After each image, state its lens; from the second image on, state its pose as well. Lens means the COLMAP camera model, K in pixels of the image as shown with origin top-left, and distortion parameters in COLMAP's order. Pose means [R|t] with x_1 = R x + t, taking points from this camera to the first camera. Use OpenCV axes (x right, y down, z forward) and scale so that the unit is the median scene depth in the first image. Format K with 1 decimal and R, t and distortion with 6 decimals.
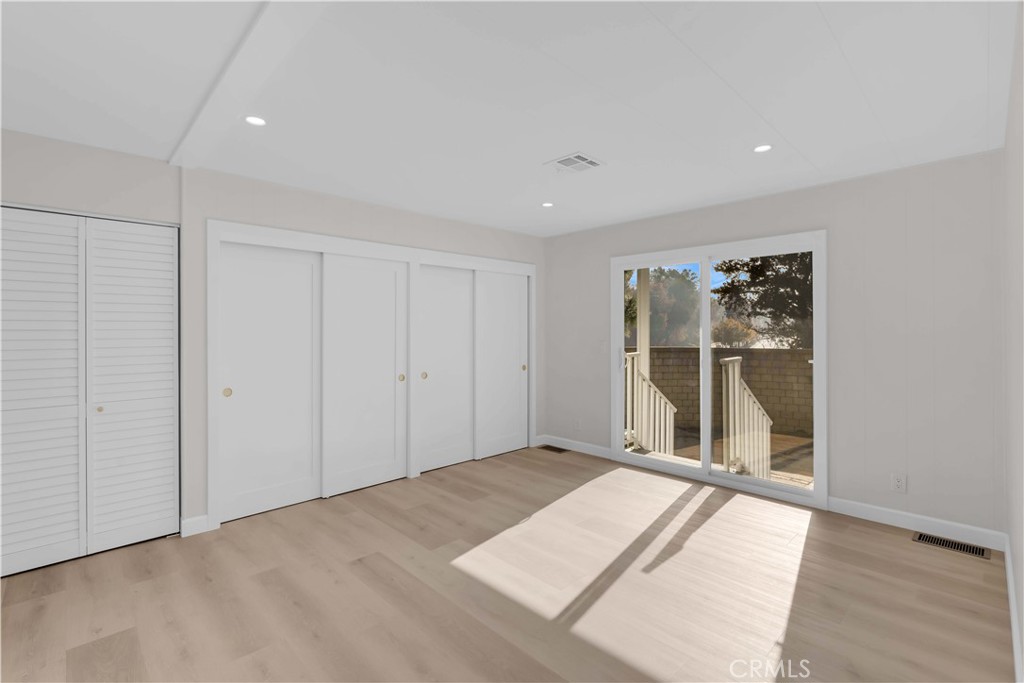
lens RADIAL K [[467.4, 0, 508.1], [0, 467.4, 339.0], [0, 0, 1]] dist [0.005588, 0.000695]
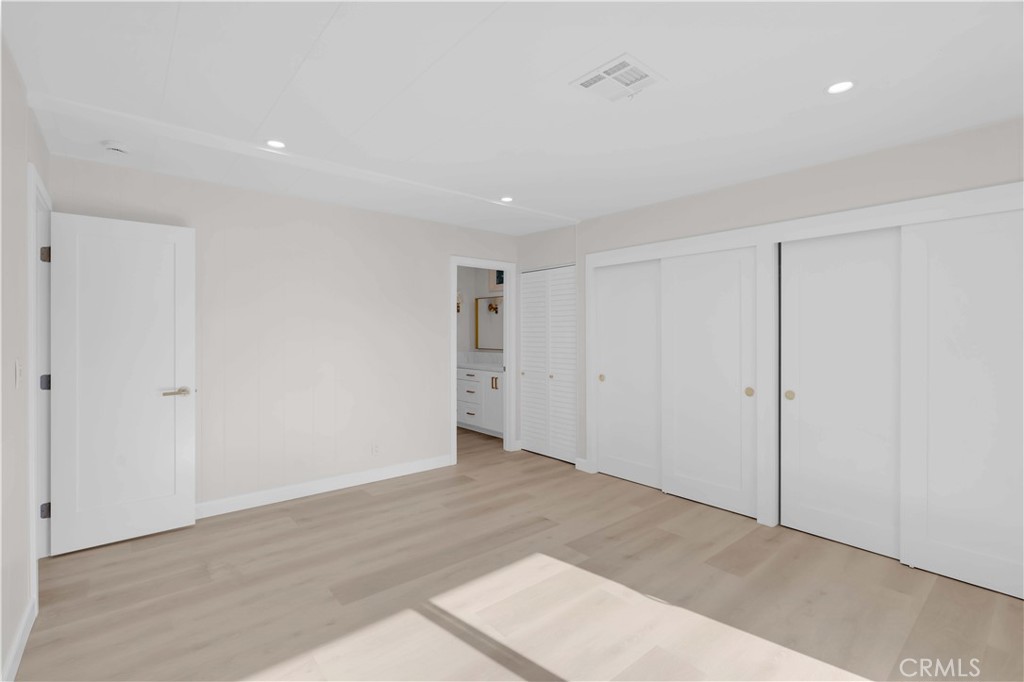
lens RADIAL K [[467.4, 0, 508.3], [0, 467.4, 333.7], [0, 0, 1]] dist [0.005588, 0.000695]
pose [[-0.079755, 0.004222, -0.996806, 0.789426], [-0.013094, 0.999900, 0.005283, -0.016196], [0.996728, 0.013474, -0.079692, 0.861644]]
